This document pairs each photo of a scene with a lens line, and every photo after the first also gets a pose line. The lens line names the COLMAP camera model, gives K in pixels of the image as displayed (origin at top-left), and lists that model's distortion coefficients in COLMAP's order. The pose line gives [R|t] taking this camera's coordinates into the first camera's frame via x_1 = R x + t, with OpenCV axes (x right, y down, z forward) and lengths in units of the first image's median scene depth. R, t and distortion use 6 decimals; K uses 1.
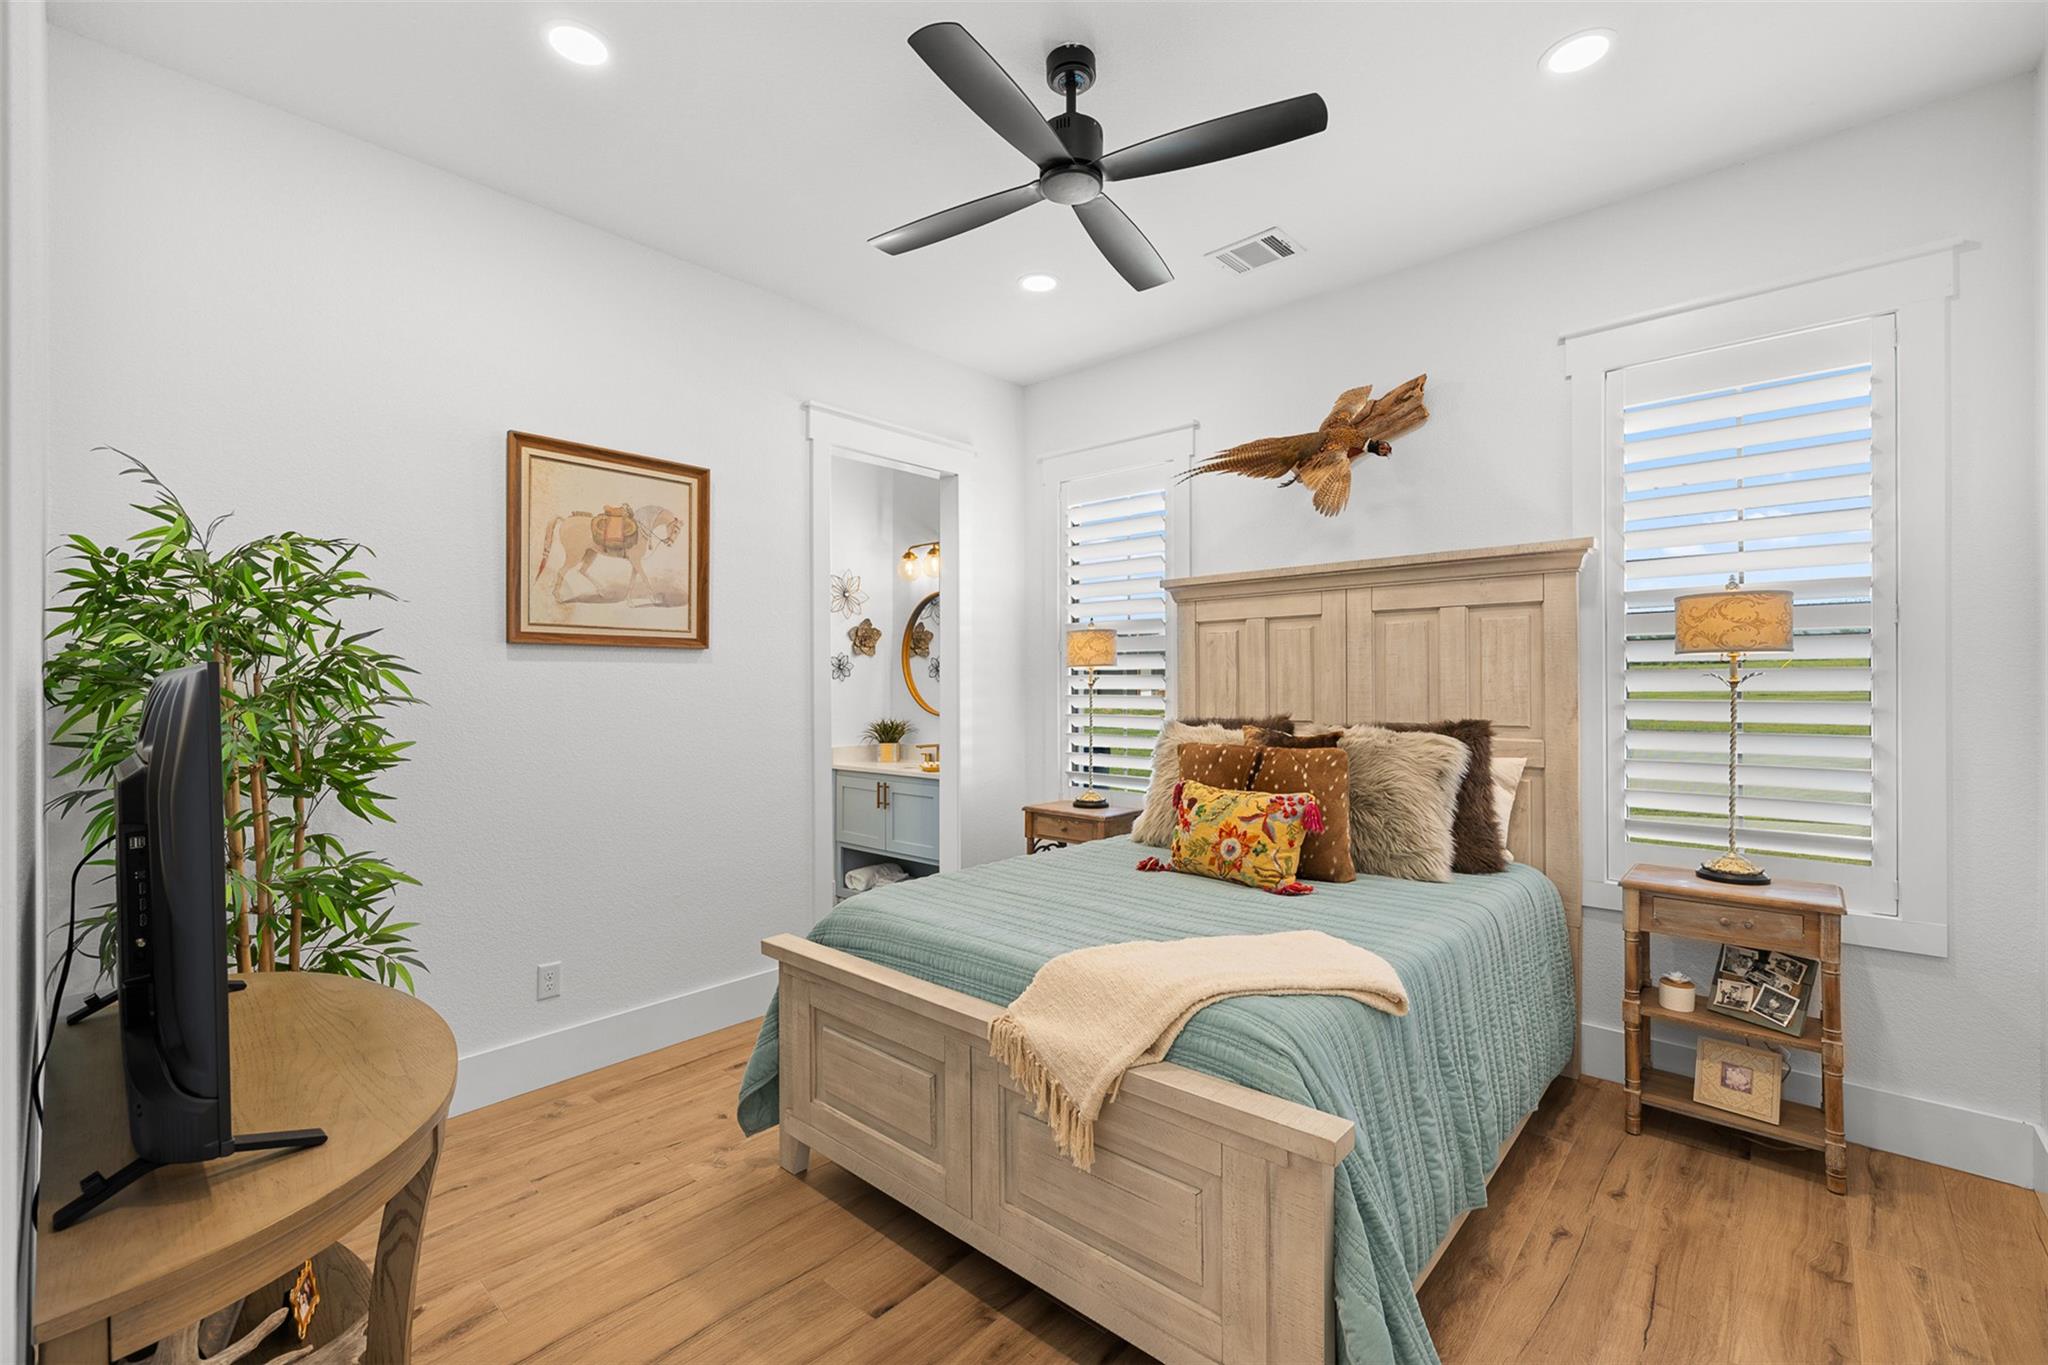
lens RADIAL K [[859.8, 0, 1024.0], [0, 859.8, 682.5], [0, 0, 1]] dist [-0.000061, 0.000078]
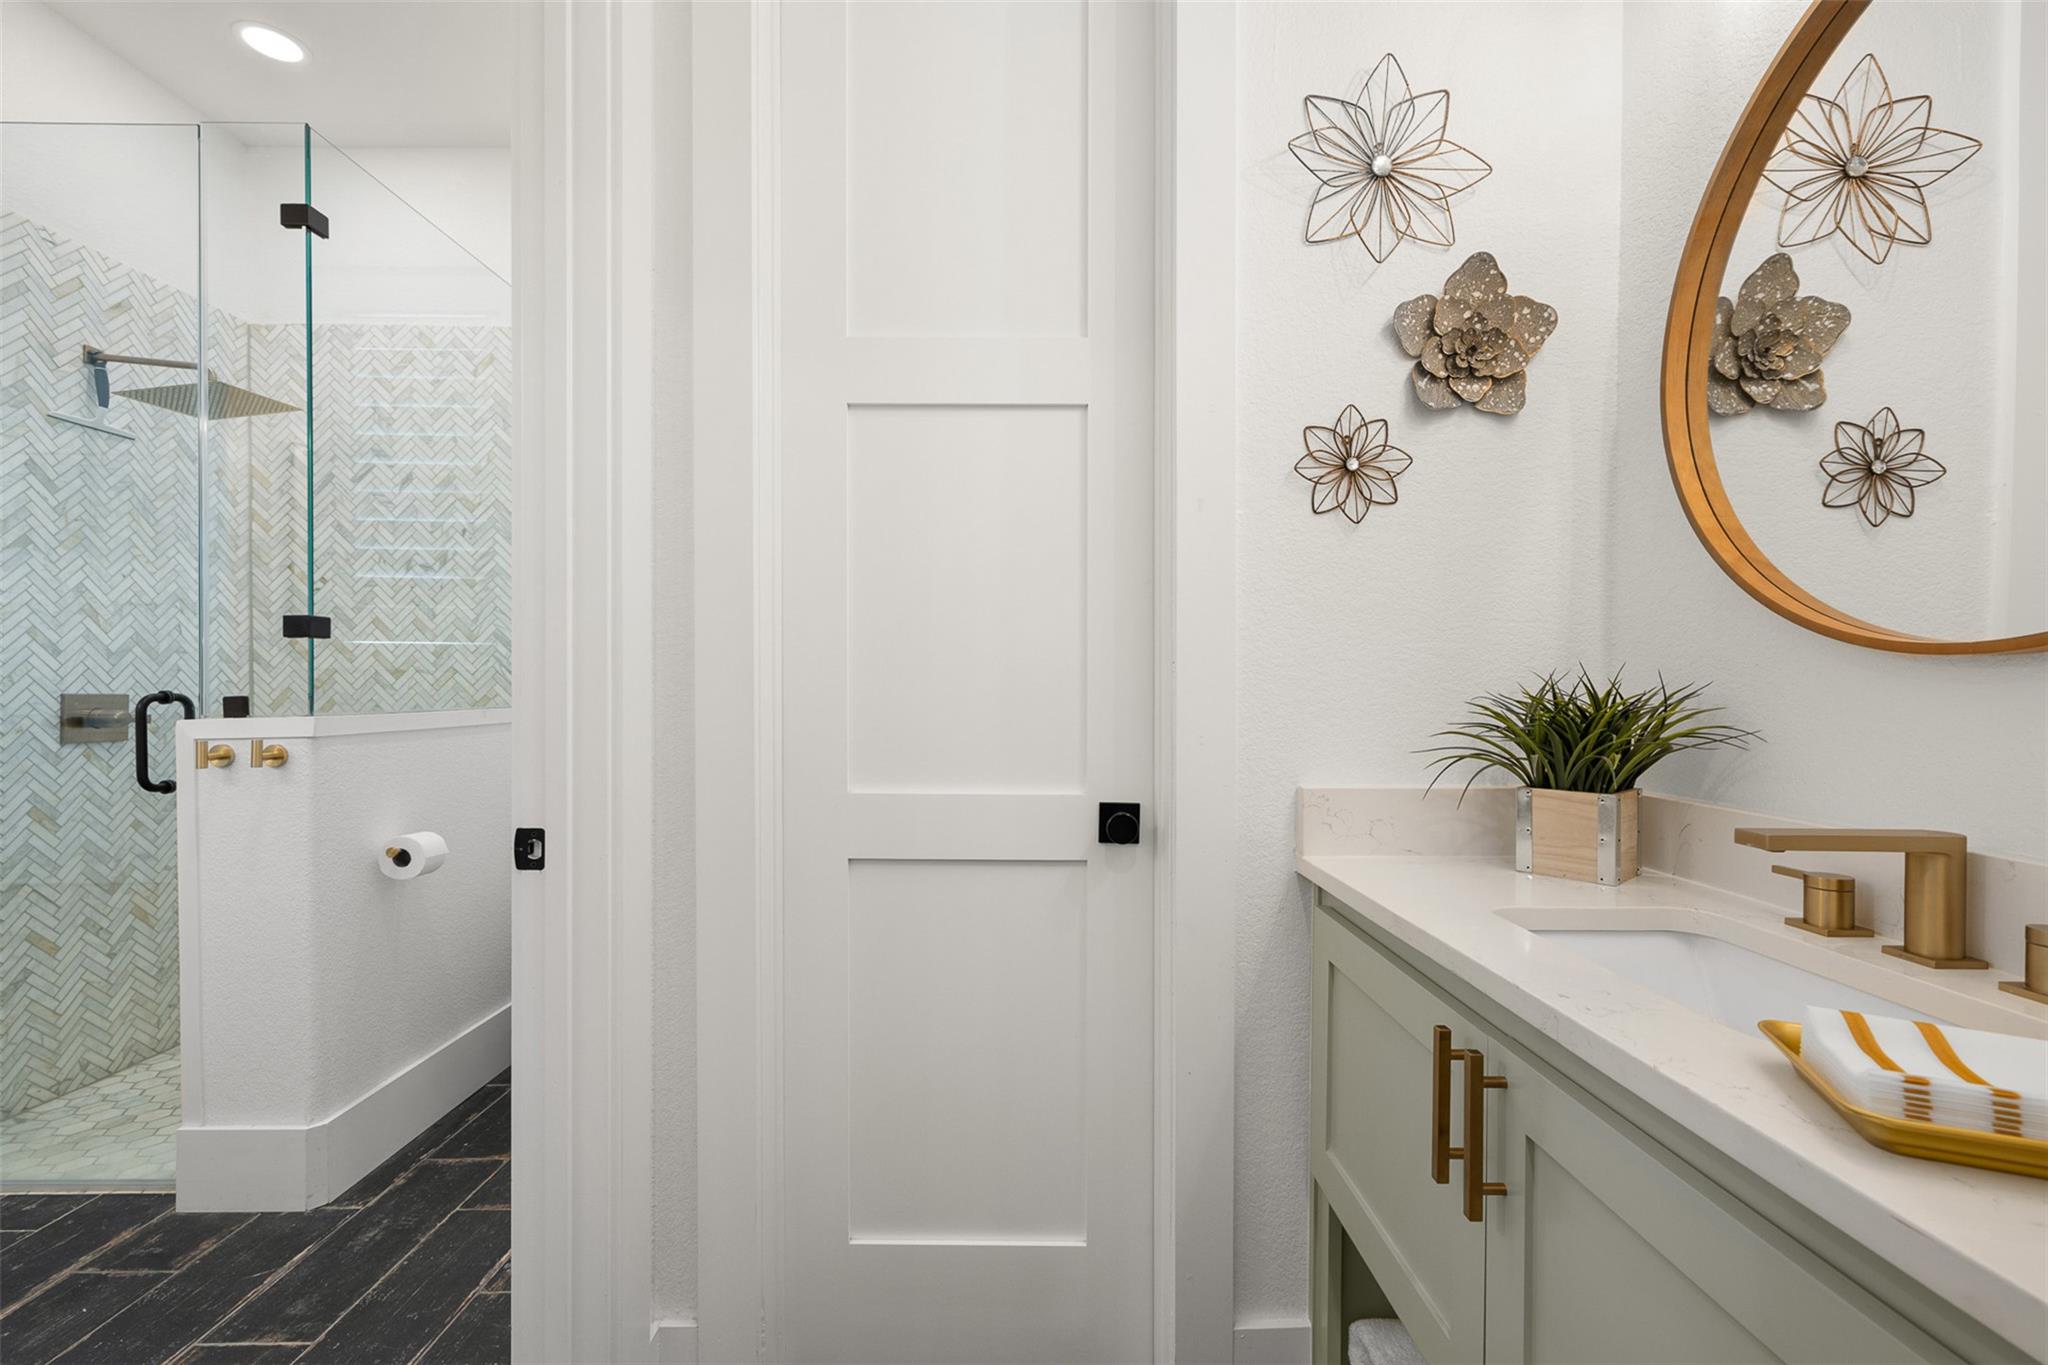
lens RADIAL K [[859.8, 0, 1024.0], [0, 859.8, 682.5], [0, 0, 1]] dist [-0.000061, 0.000078]
pose [[0.677051, 0.009081, -0.735880, -0.093001], [-0.006125, 0.999959, 0.006705, 0.042601], [0.735911, -0.000033, 0.677079, 0.752117]]
